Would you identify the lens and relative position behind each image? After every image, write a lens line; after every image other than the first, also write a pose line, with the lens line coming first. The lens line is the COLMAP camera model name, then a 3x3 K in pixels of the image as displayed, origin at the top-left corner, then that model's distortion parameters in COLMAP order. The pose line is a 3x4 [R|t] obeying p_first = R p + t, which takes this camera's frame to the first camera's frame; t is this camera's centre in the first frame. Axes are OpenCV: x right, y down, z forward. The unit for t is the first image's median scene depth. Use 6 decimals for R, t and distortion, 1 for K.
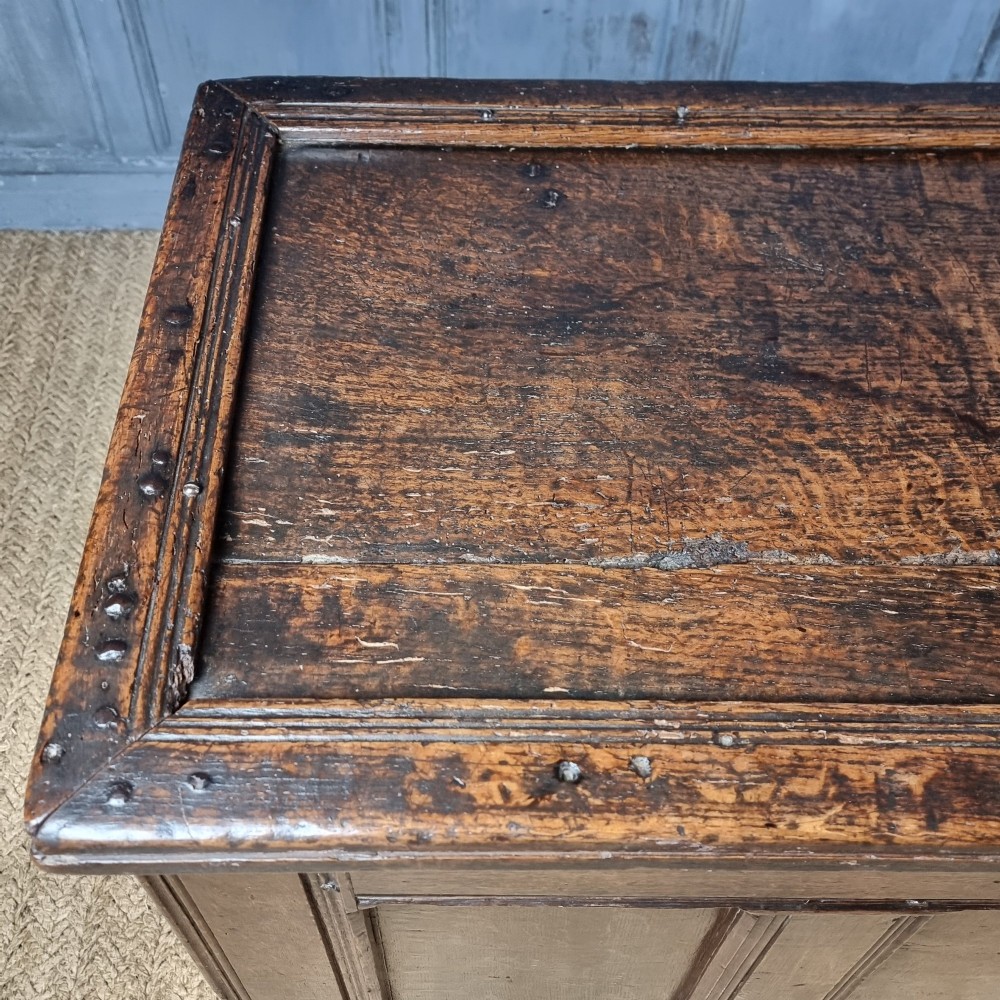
lens RADIAL K [[1093.1, 0, 500.0], [0, 1093.1, 500.0], [0, 0, 1]] dist [0.062144, -0.060310]
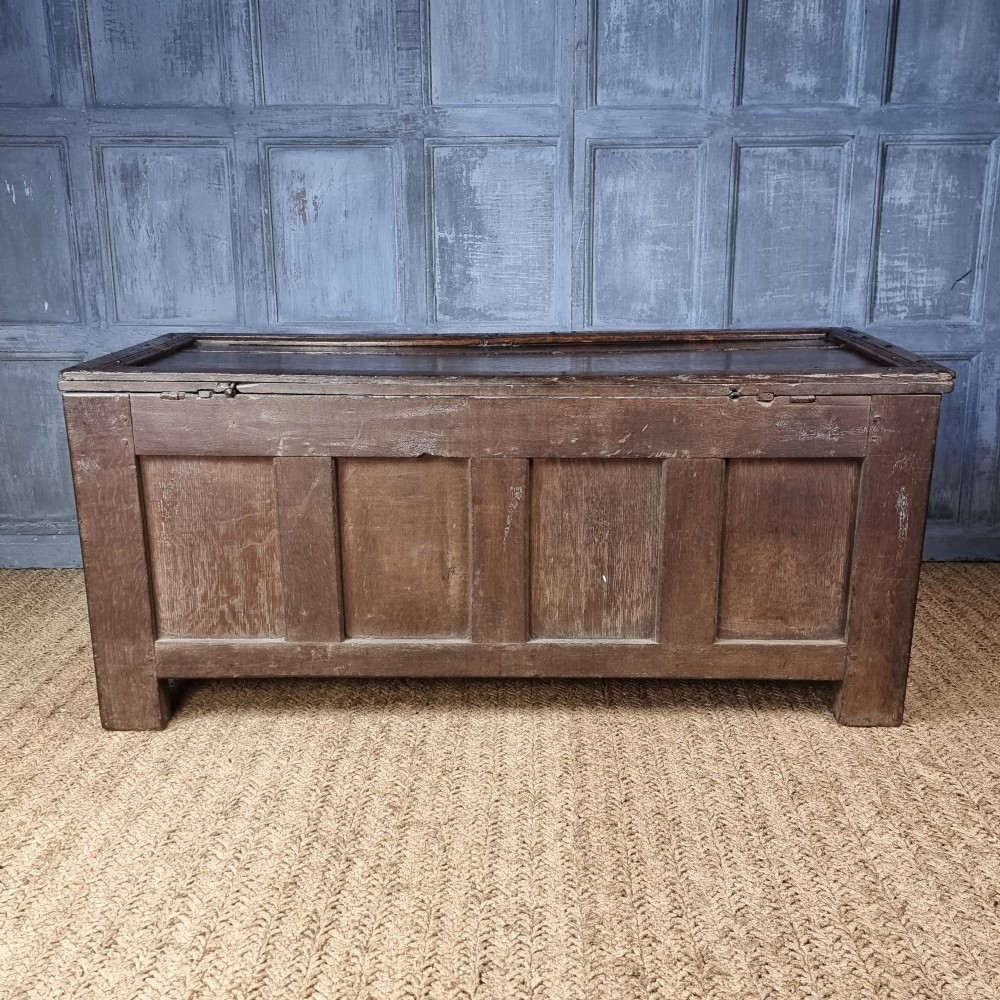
lens RADIAL K [[1071.9, 0, 504.5], [0, 1071.9, 499.1], [0, 0, 1]] dist [0.067779, -0.047724]
pose [[0.998814, -0.020258, -0.044282, 0.795877], [-0.011208, 0.789308, -0.613895, 1.505659], [0.047388, 0.613663, 0.788145, -0.793484]]
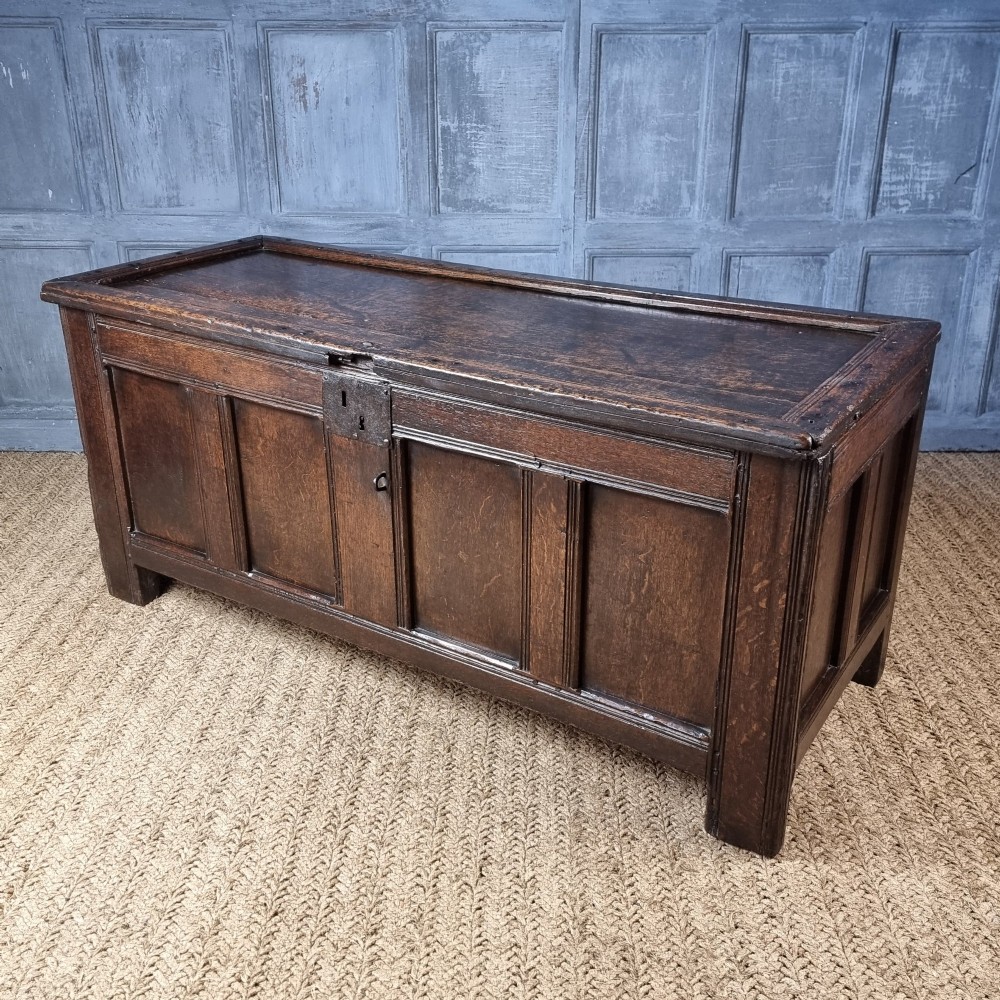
lens RADIAL K [[1072.6, 0, 503.3], [0, 1072.6, 494.4], [0, 0, 1]] dist [0.064230, -0.048015]
pose [[0.998799, -0.005052, -0.048738, 0.806784], [-0.018949, 0.877449, -0.479296, 1.392009], [0.045186, 0.479643, 0.876299, -1.033740]]
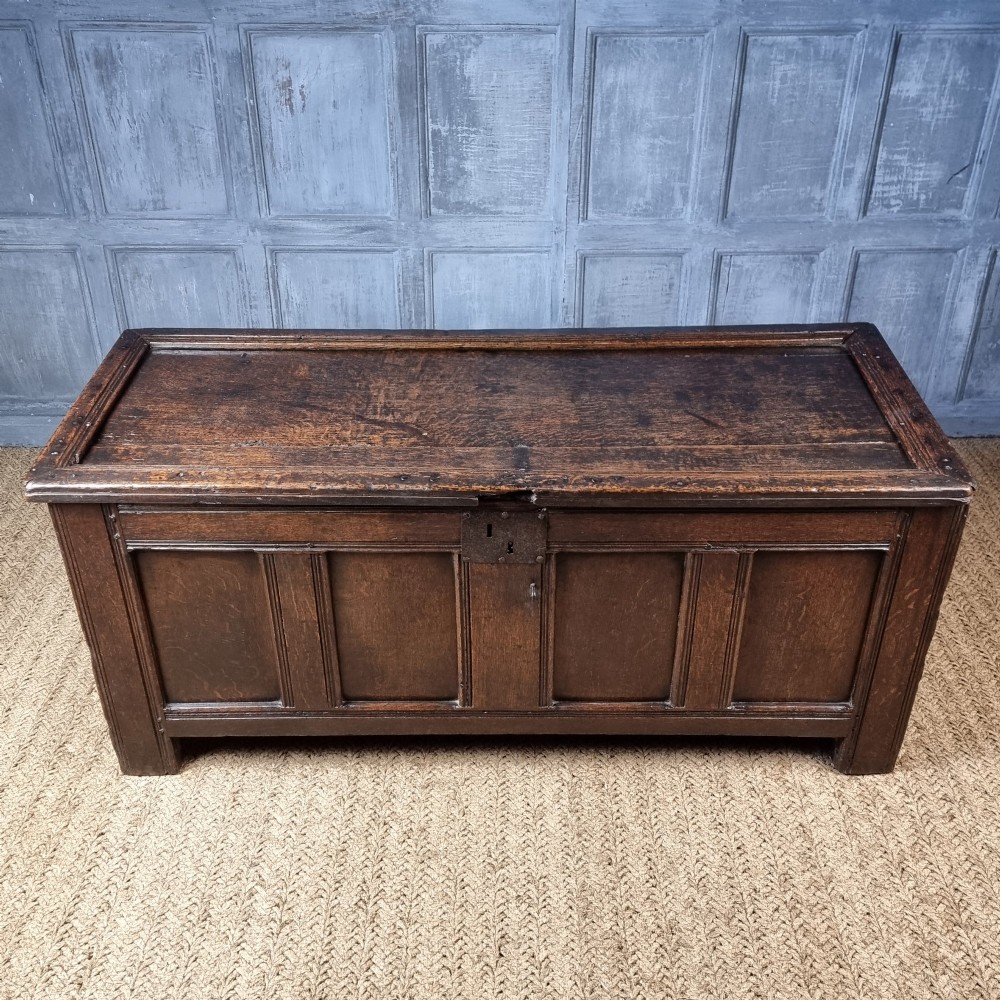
lens RADIAL K [[1072.1, 0, 498.5], [0, 1072.1, 492.3], [0, 0, 1]] dist [0.058331, -0.035992]
pose [[0.999690, -0.009023, -0.023204, 0.723853], [0.000774, 0.942832, -0.333268, 0.906593], [0.024884, 0.333147, 0.942547, -1.375311]]
